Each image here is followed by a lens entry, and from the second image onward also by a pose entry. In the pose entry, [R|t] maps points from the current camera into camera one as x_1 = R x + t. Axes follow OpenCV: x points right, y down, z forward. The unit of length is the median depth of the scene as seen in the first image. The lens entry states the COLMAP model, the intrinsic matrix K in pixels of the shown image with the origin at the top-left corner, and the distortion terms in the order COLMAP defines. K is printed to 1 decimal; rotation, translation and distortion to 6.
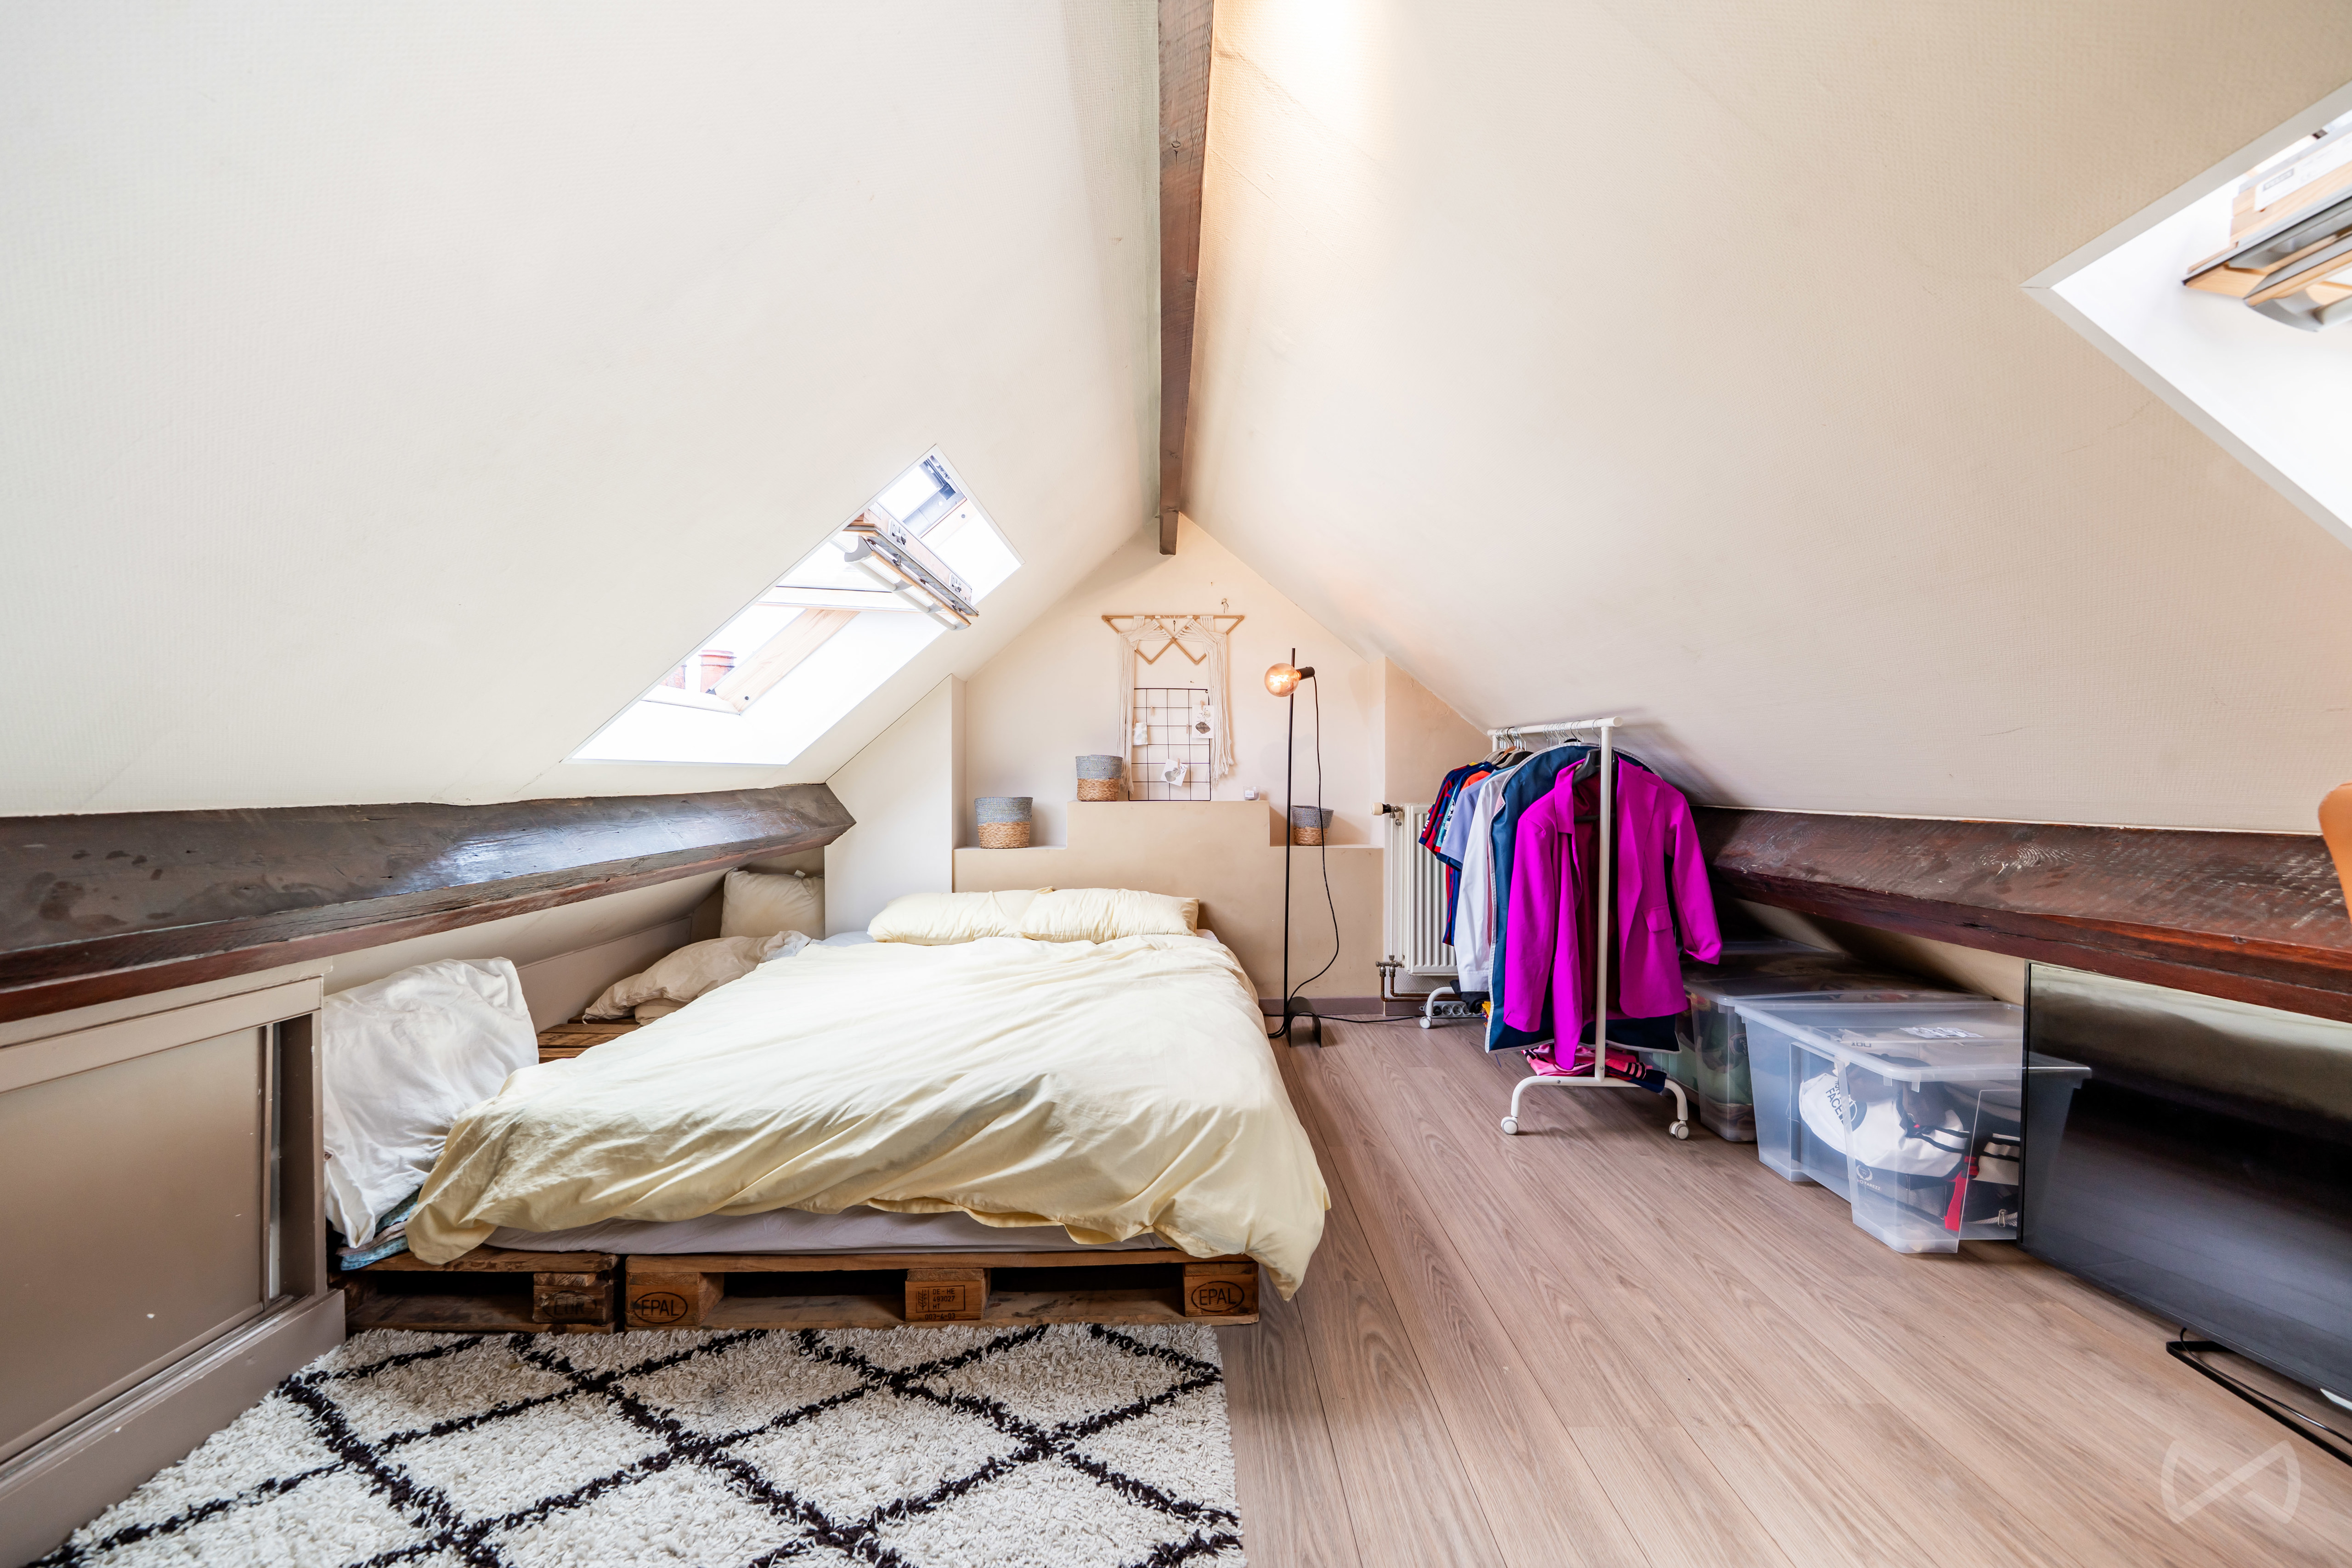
lens RADIAL K [[861.8, 0, 1176.0], [0, 861.8, 784.0], [0, 0, 1]] dist [-0.005535, 0.000415]
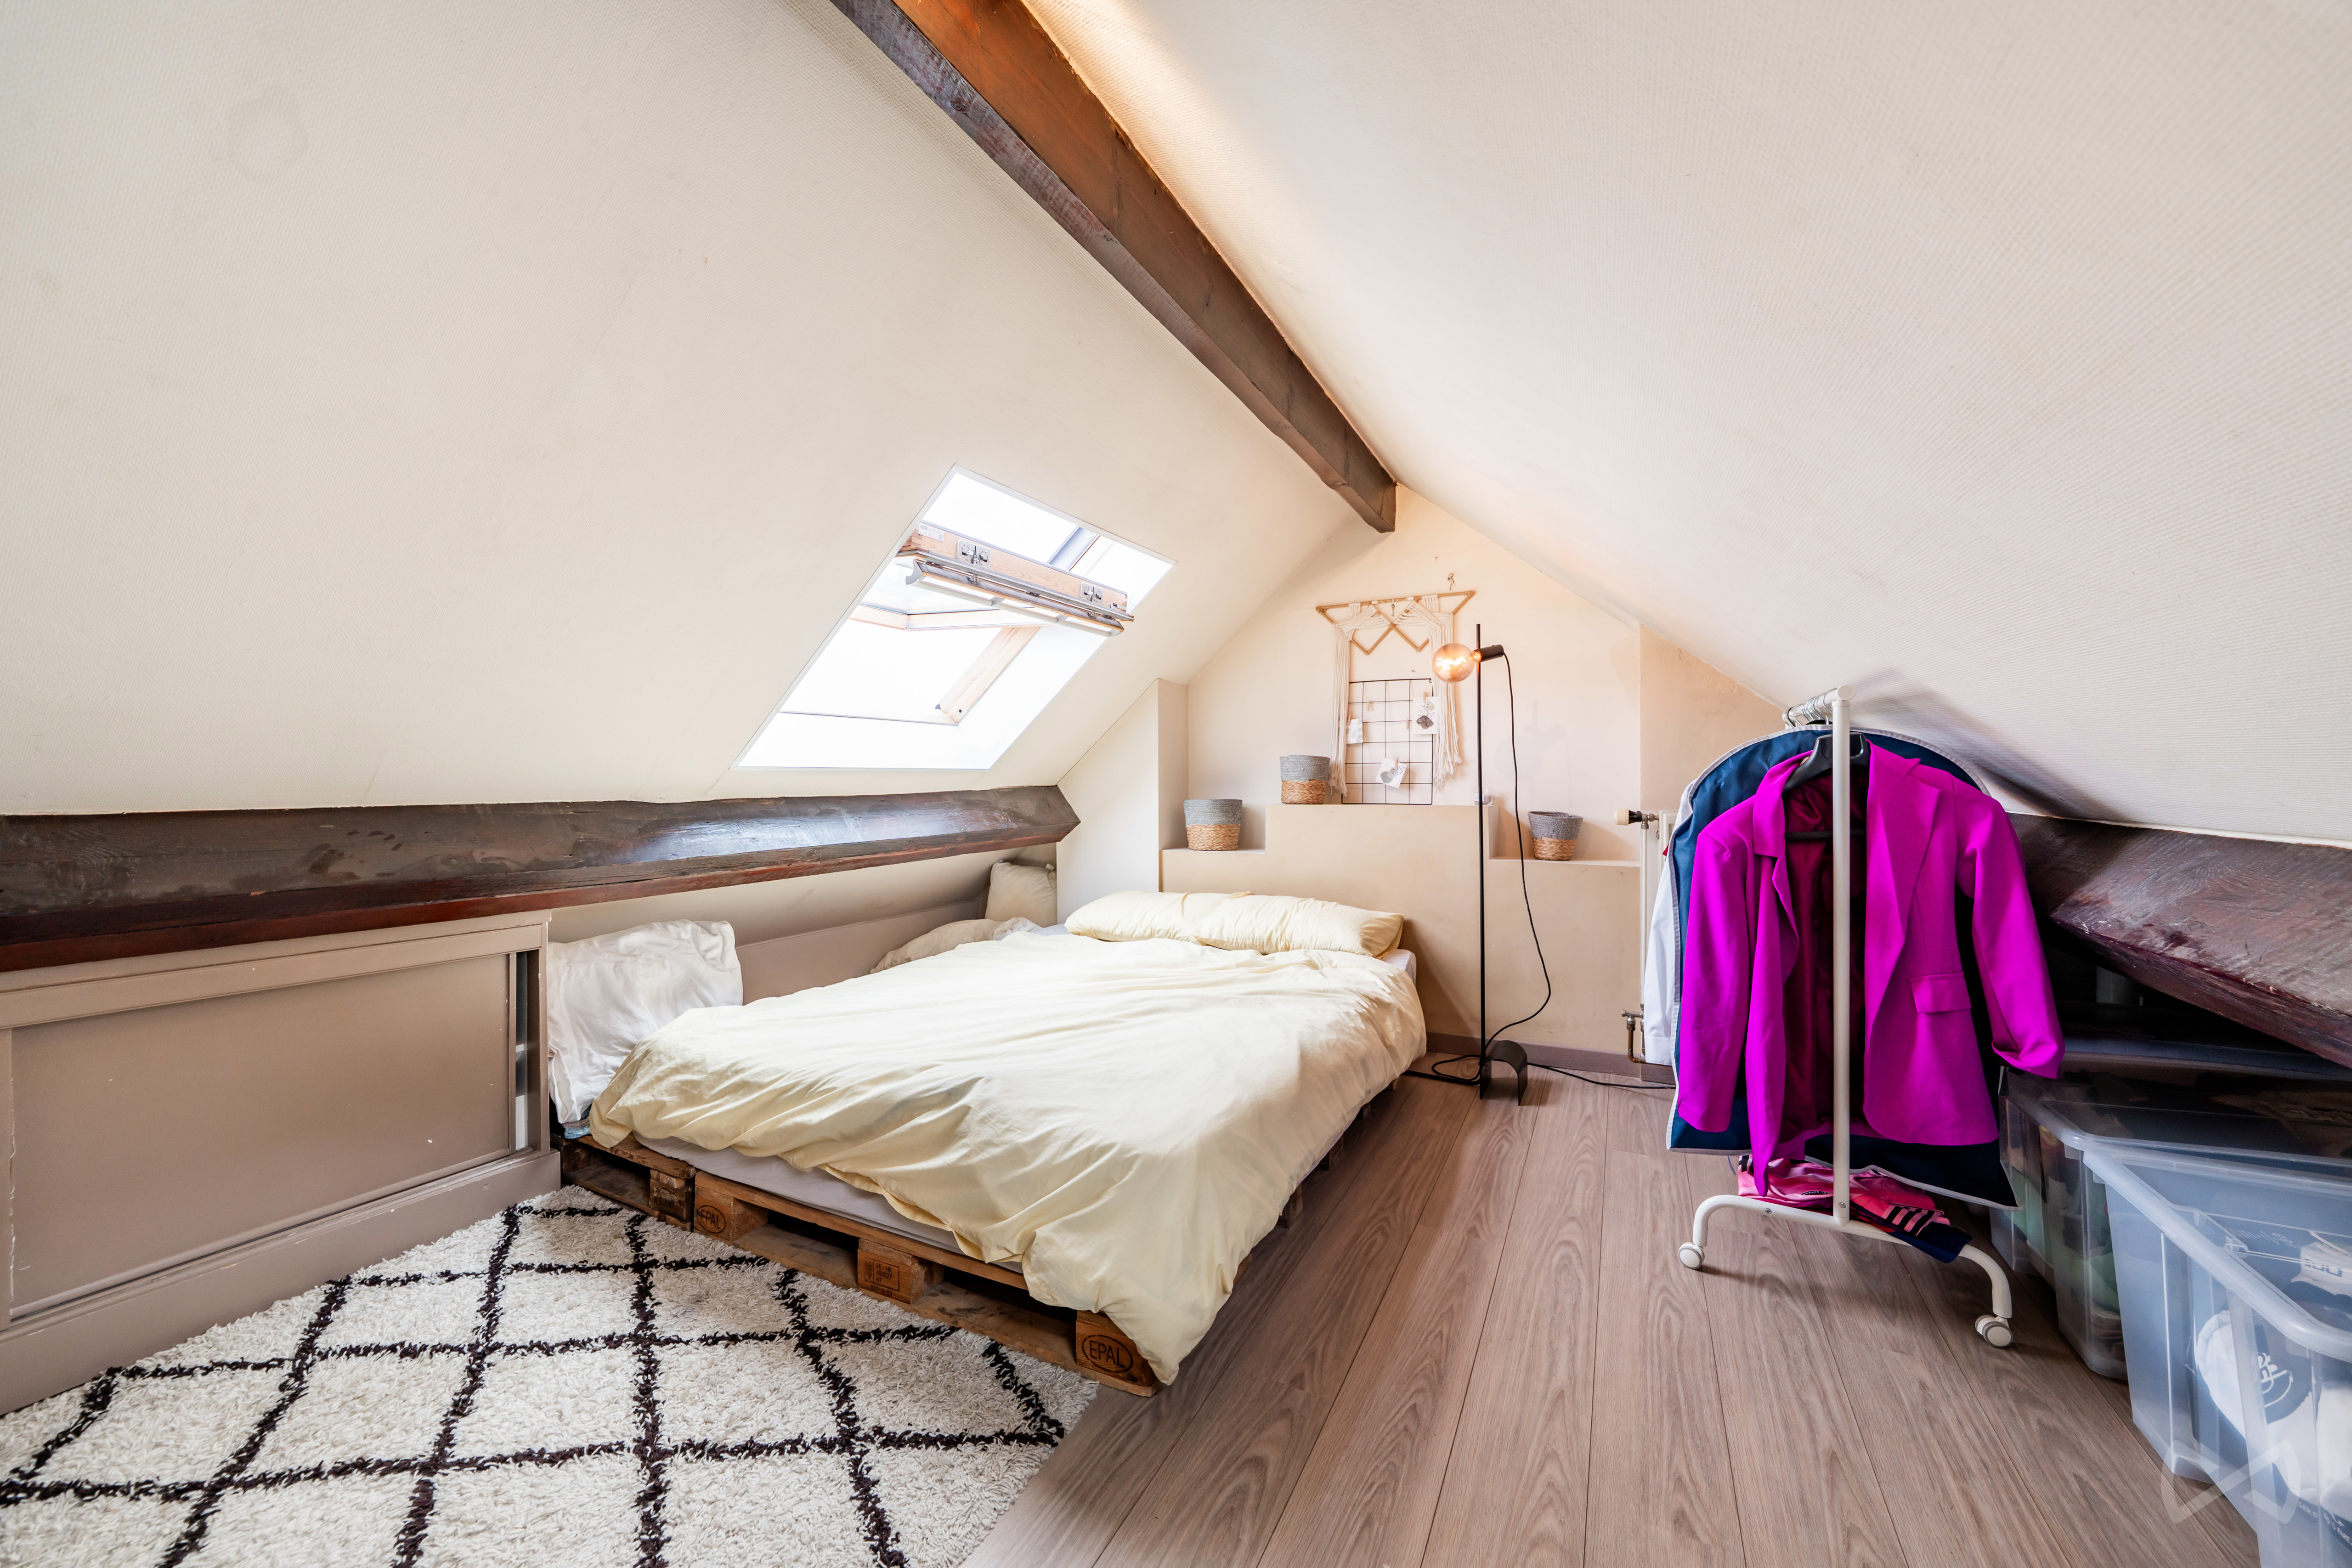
lens RADIAL K [[861.8, 0, 1176.0], [0, 861.8, 784.0], [0, 0, 1]] dist [-0.005535, 0.000415]
pose [[0.879952, -0.002150, -0.475058, 0.533597], [0.001223, 0.999997, -0.002260, -0.000201], [0.475061, 0.001408, 0.879952, 0.234976]]
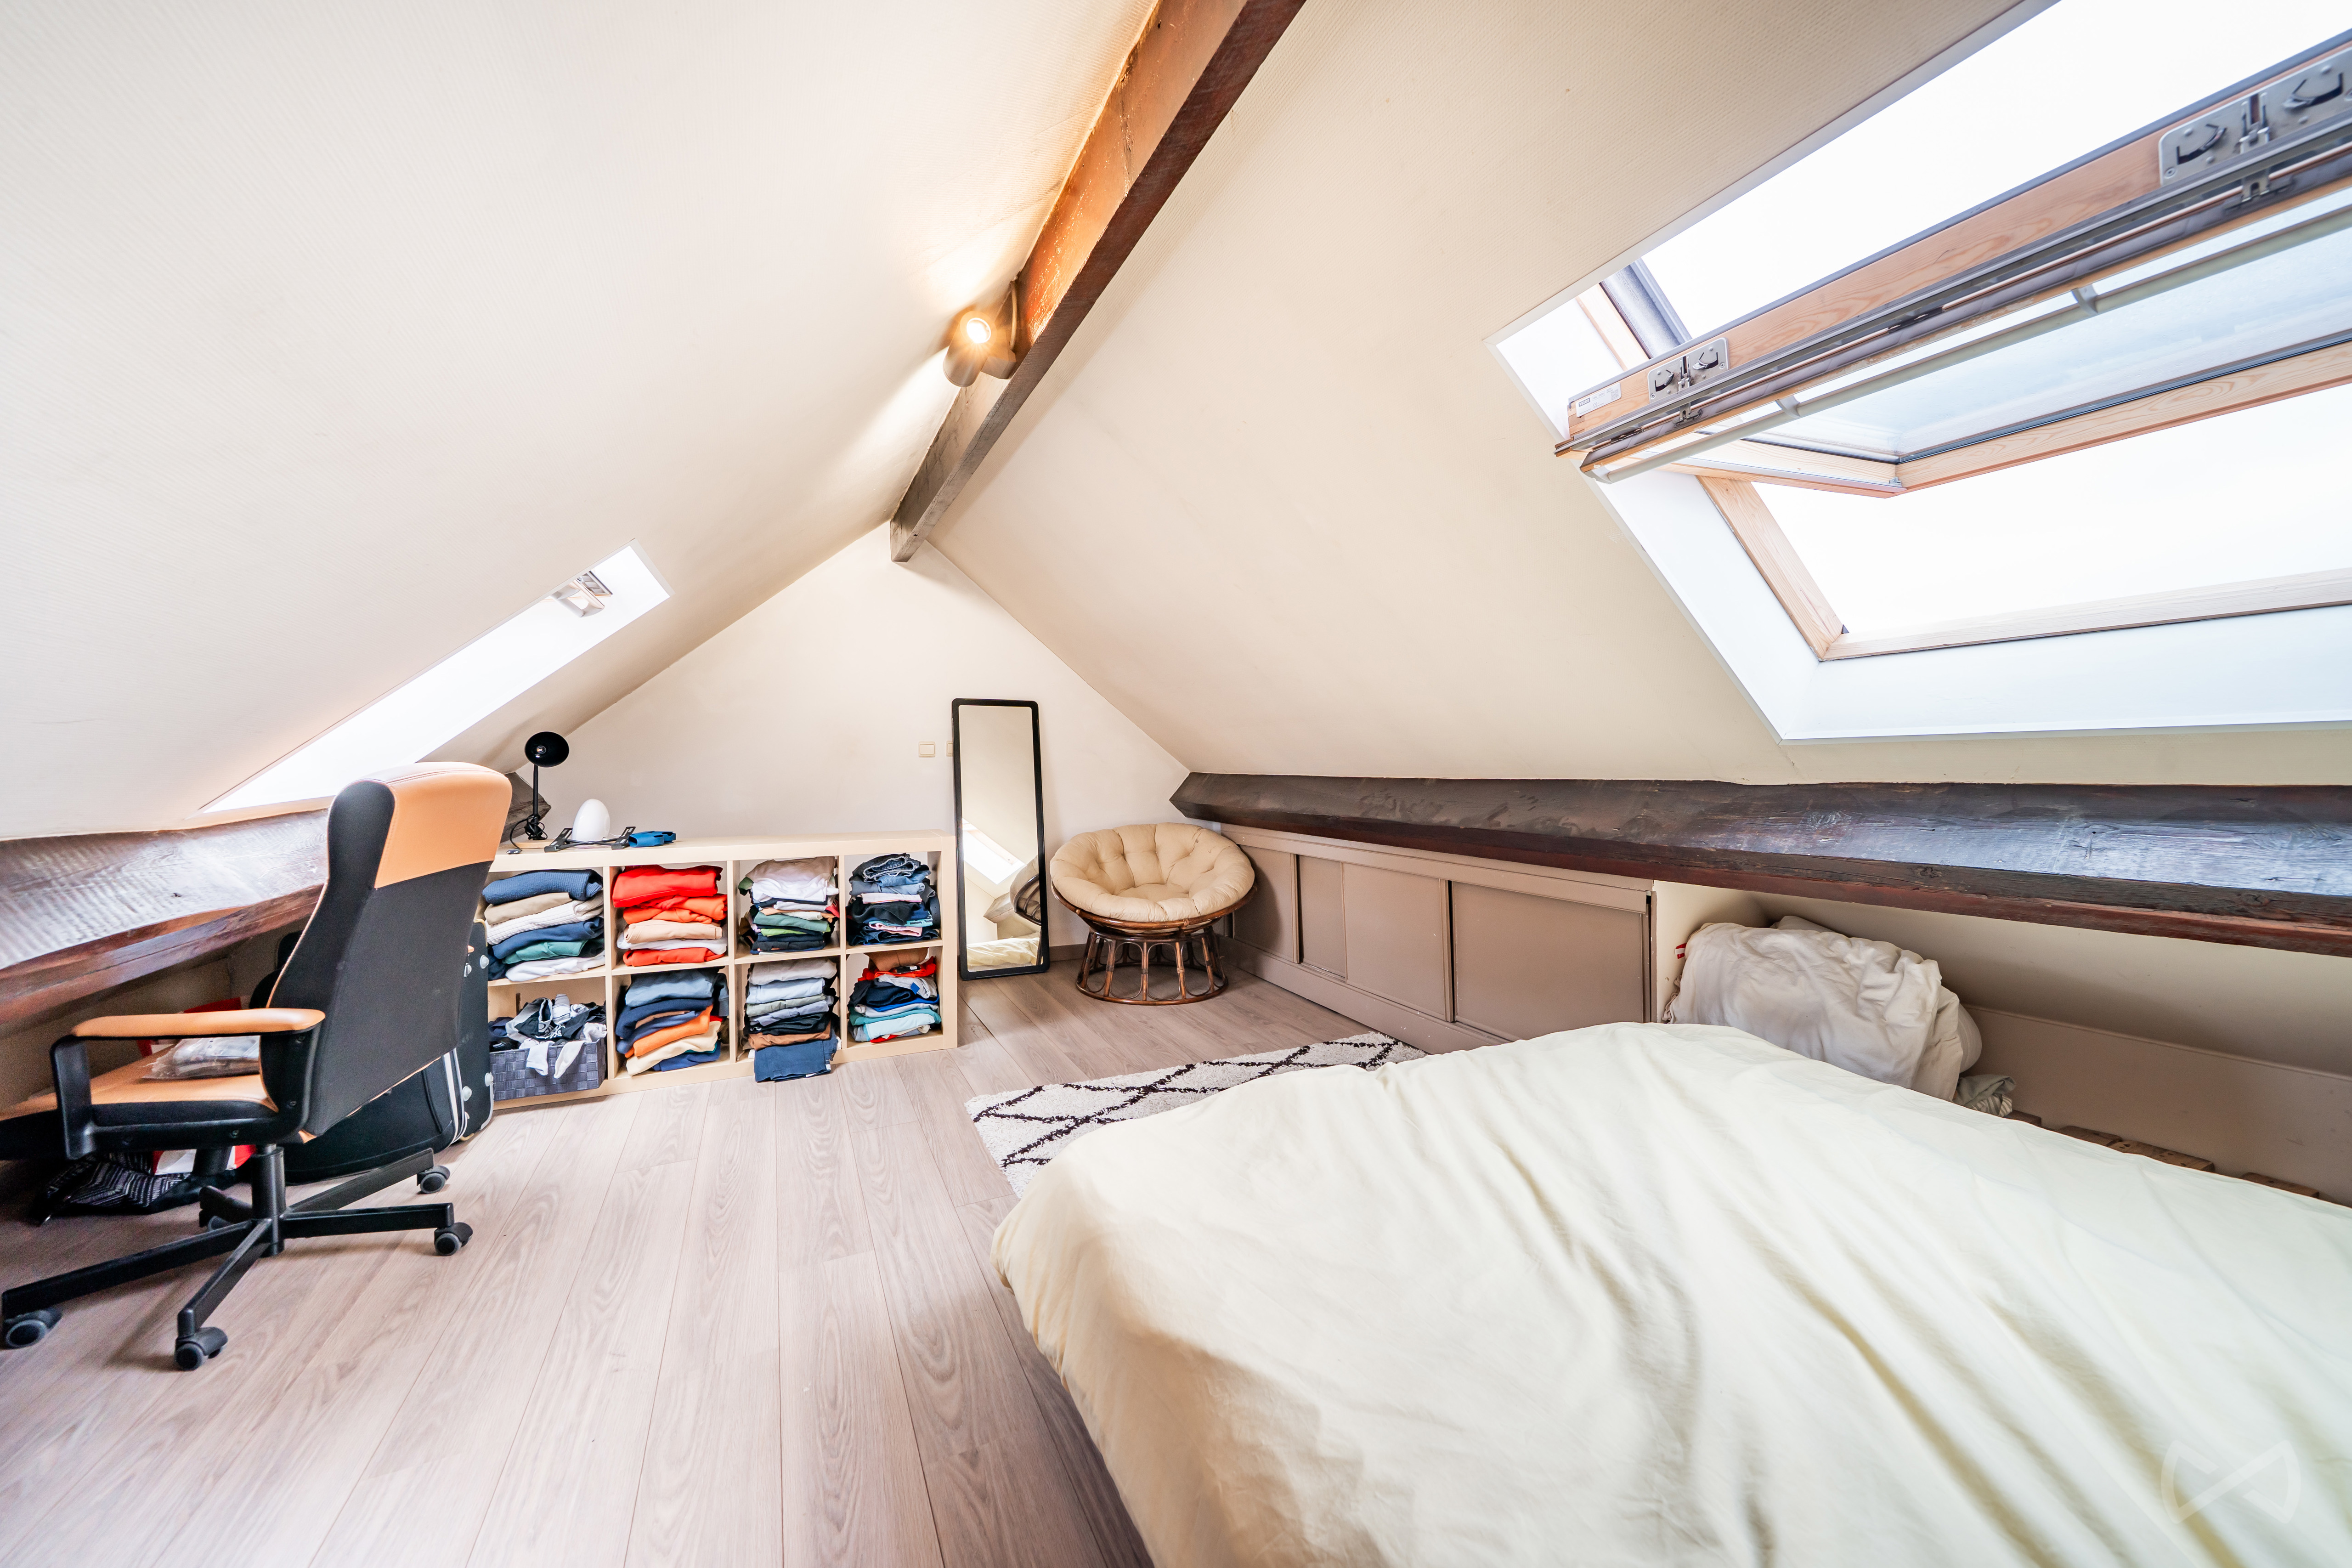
lens RADIAL K [[861.8, 0, 1176.0], [0, 861.8, 784.0], [0, 0, 1]] dist [-0.005535, 0.000415]
pose [[-0.910914, 0.020073, -0.412107, 0.359357], [0.010832, 0.999635, 0.024747, -0.014157], [0.412454, 0.018078, -0.910799, 1.870729]]
